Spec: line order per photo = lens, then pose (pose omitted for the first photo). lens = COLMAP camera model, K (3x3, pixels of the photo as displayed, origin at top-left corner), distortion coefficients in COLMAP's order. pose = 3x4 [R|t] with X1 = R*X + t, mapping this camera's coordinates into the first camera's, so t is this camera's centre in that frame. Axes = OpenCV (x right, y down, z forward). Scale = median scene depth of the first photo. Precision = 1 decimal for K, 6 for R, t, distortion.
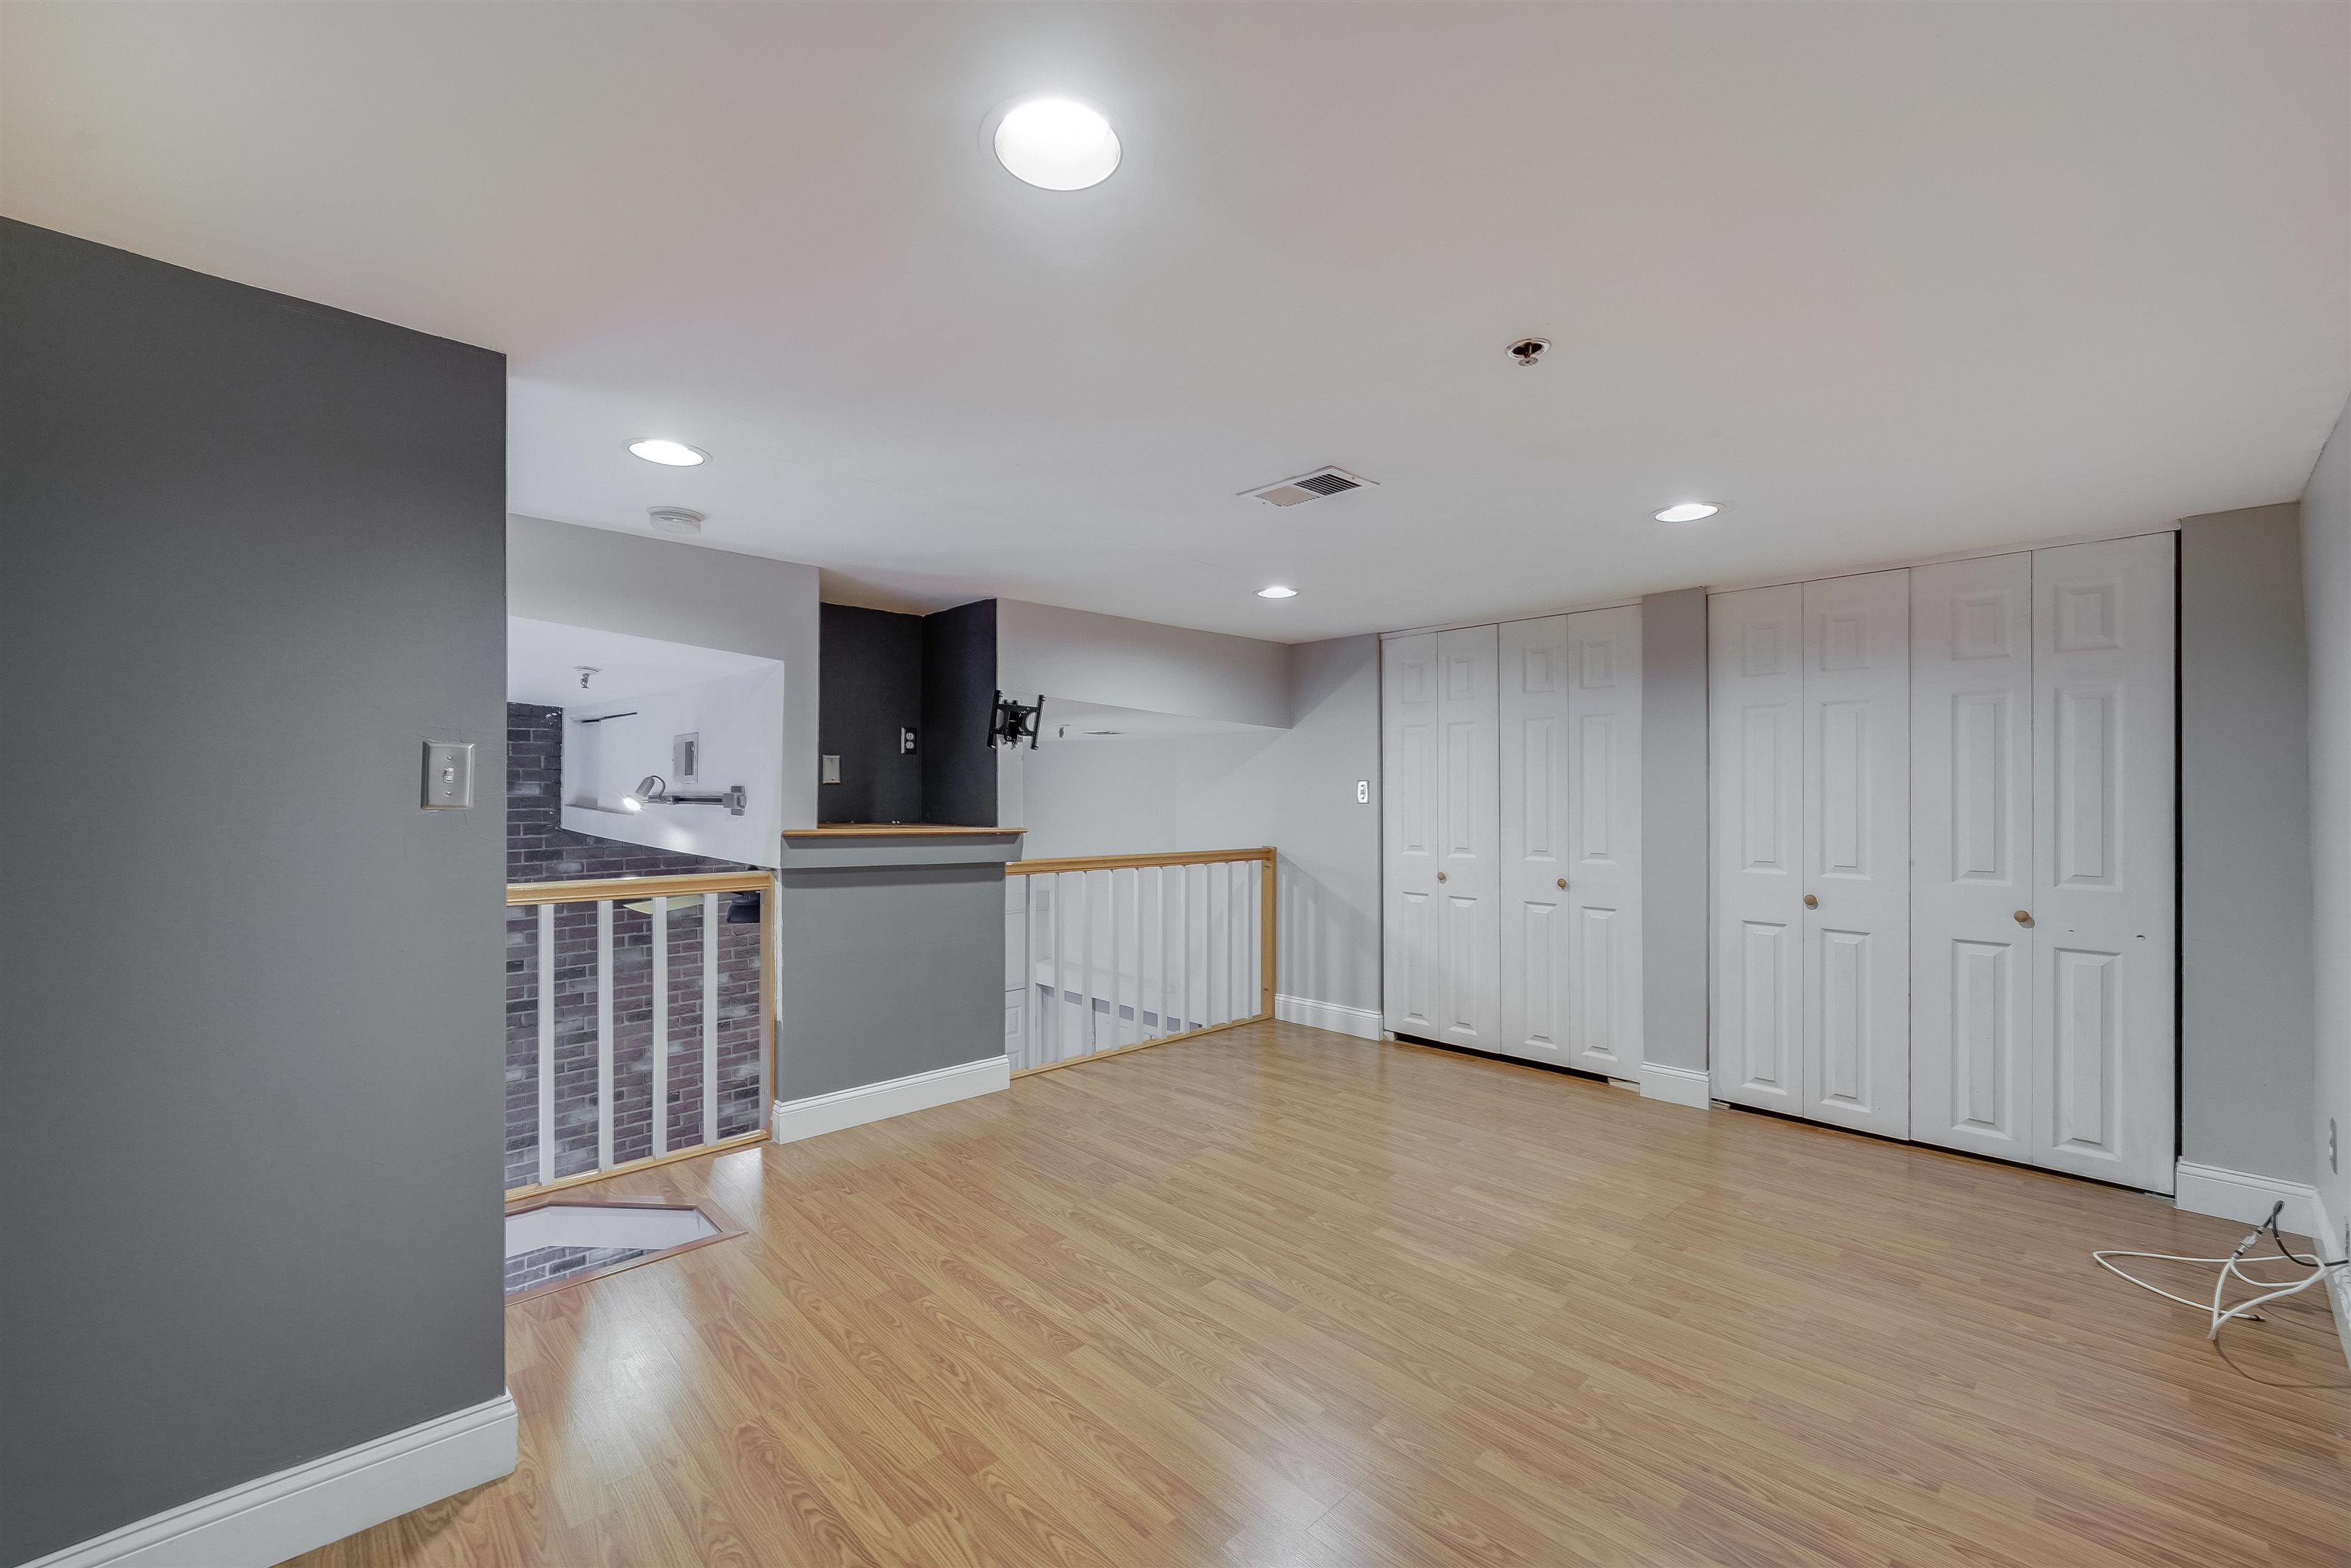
lens RADIAL K [[963.8, 0, 1148.6], [0, 963.8, 754.3], [0, 0, 1]] dist [-0.003795, -0.000212]
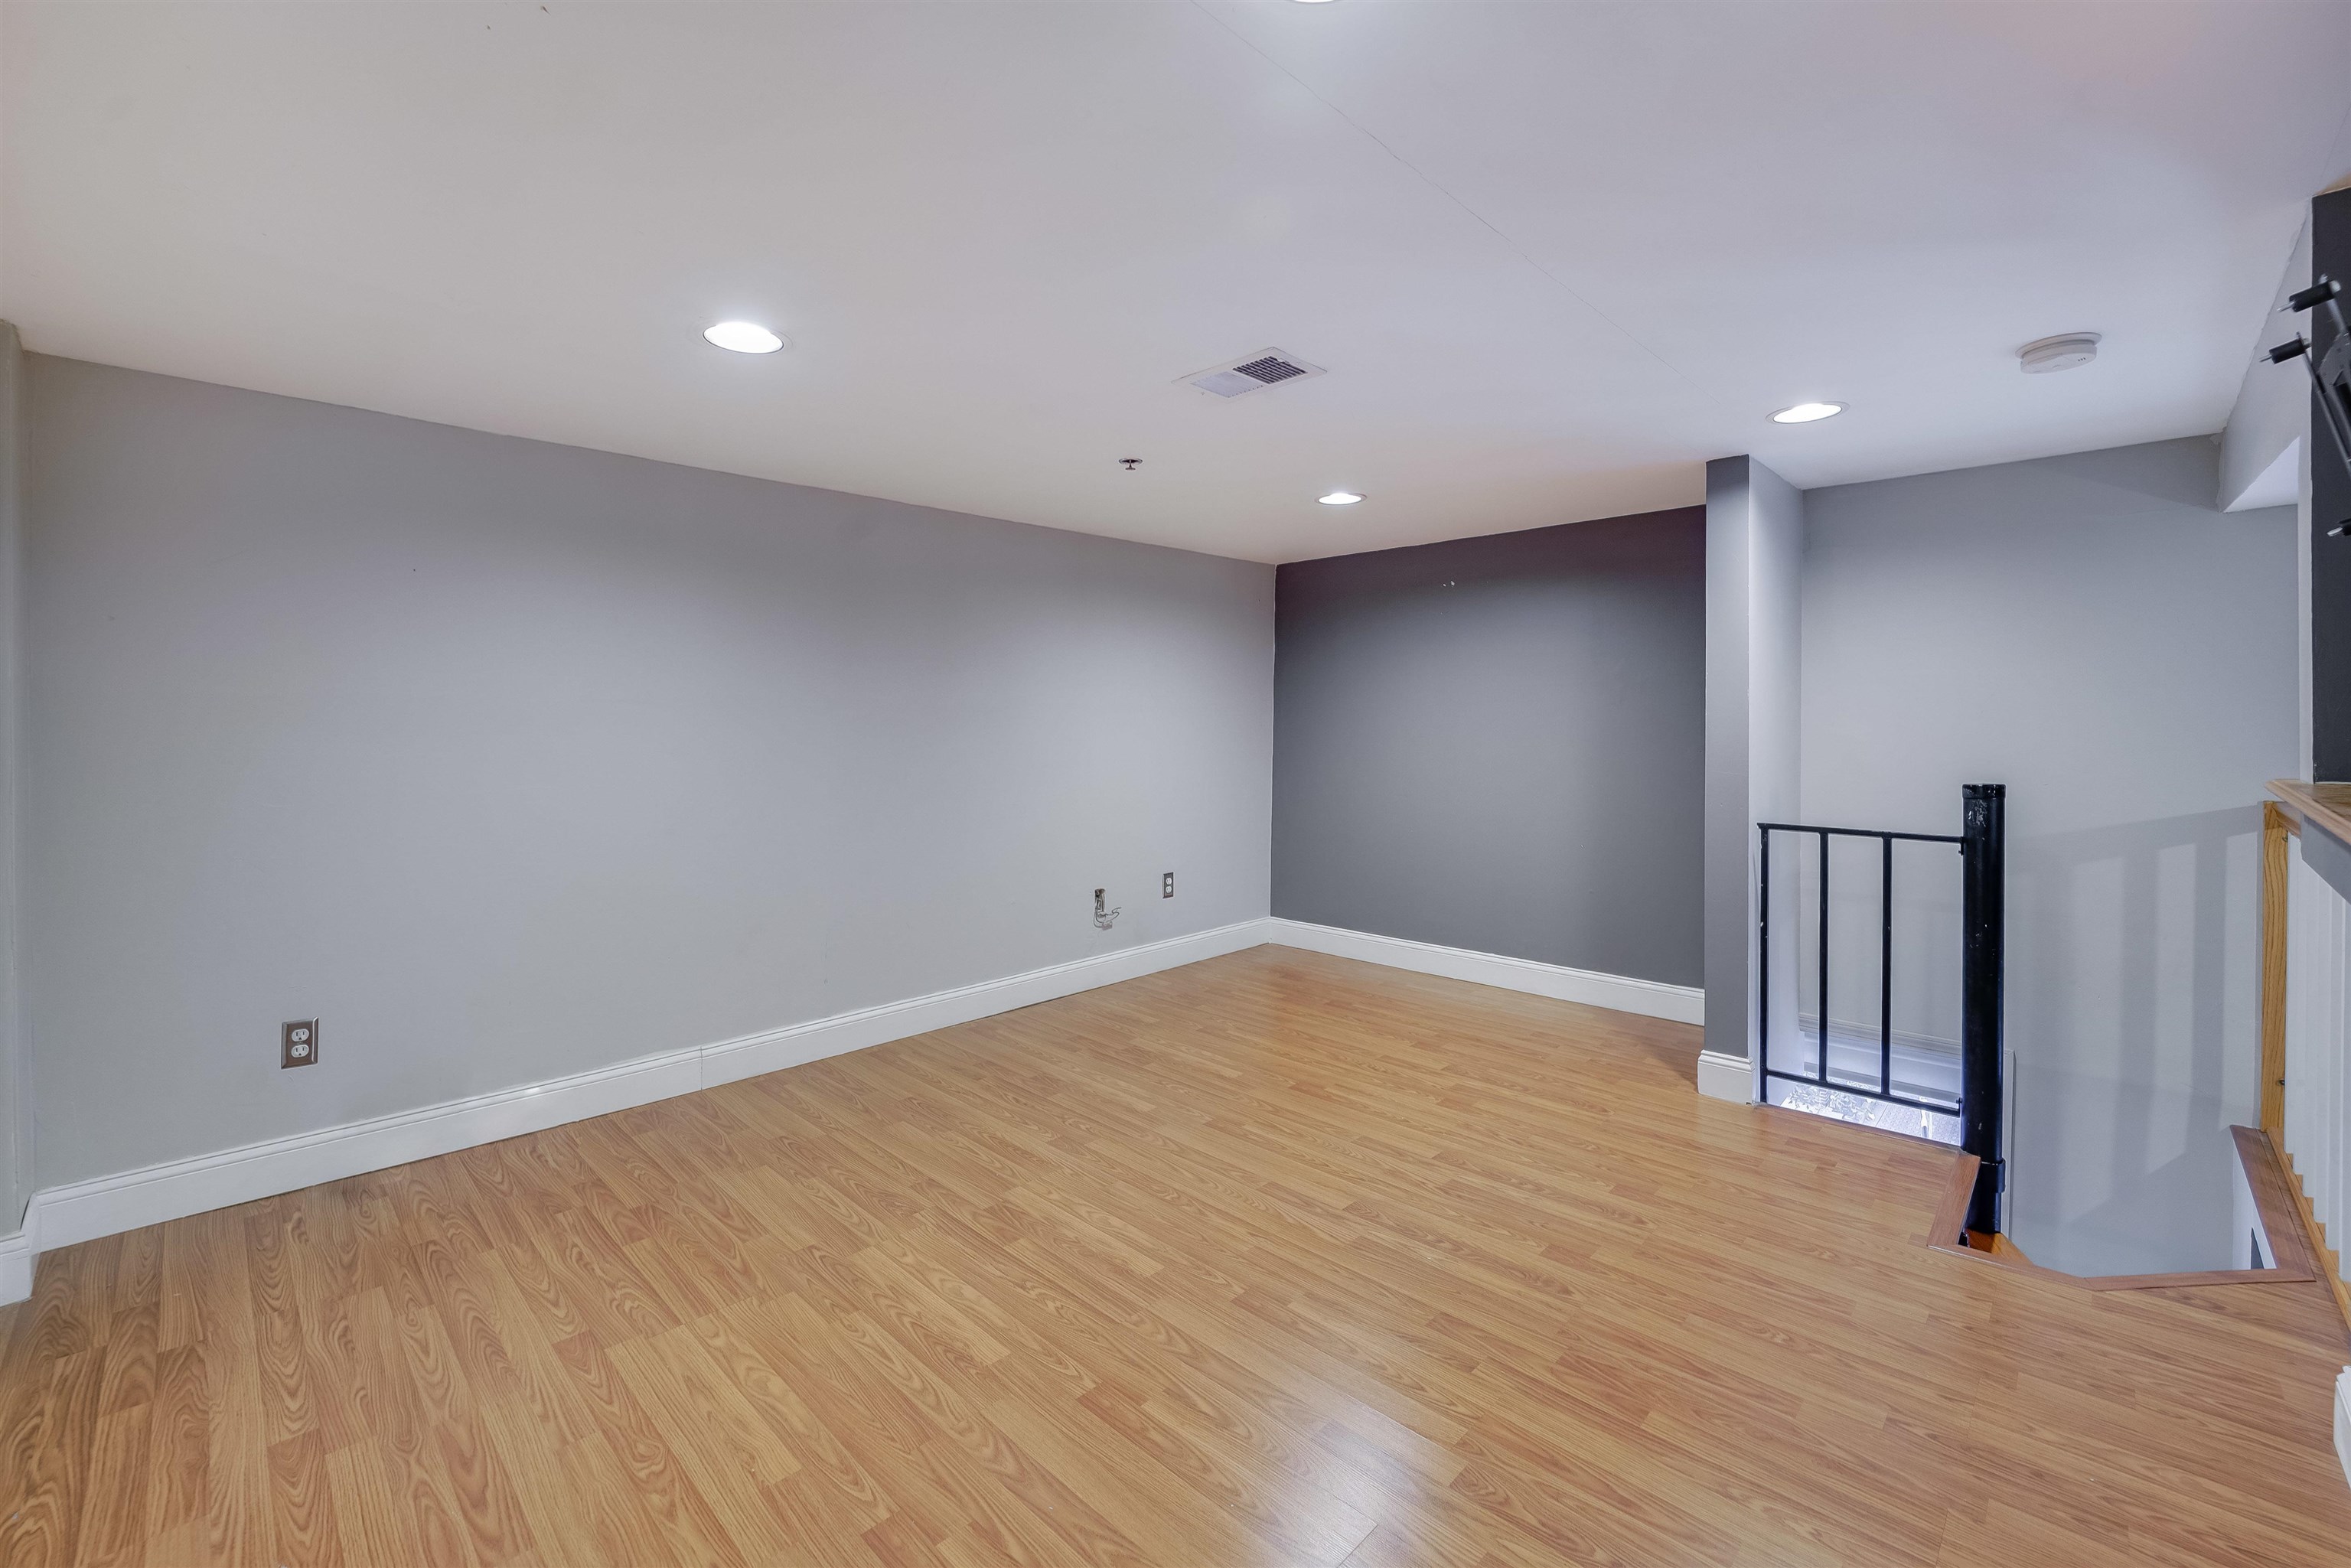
lens RADIAL K [[963.8, 0, 1148.6], [0, 963.8, 754.3], [0, 0, 1]] dist [-0.003795, -0.000212]
pose [[-0.999515, 0.003467, -0.030948, 0.290957], [0.003583, 0.999987, -0.003713, 0.085838], [0.030935, -0.003822, -0.999514, 1.945503]]
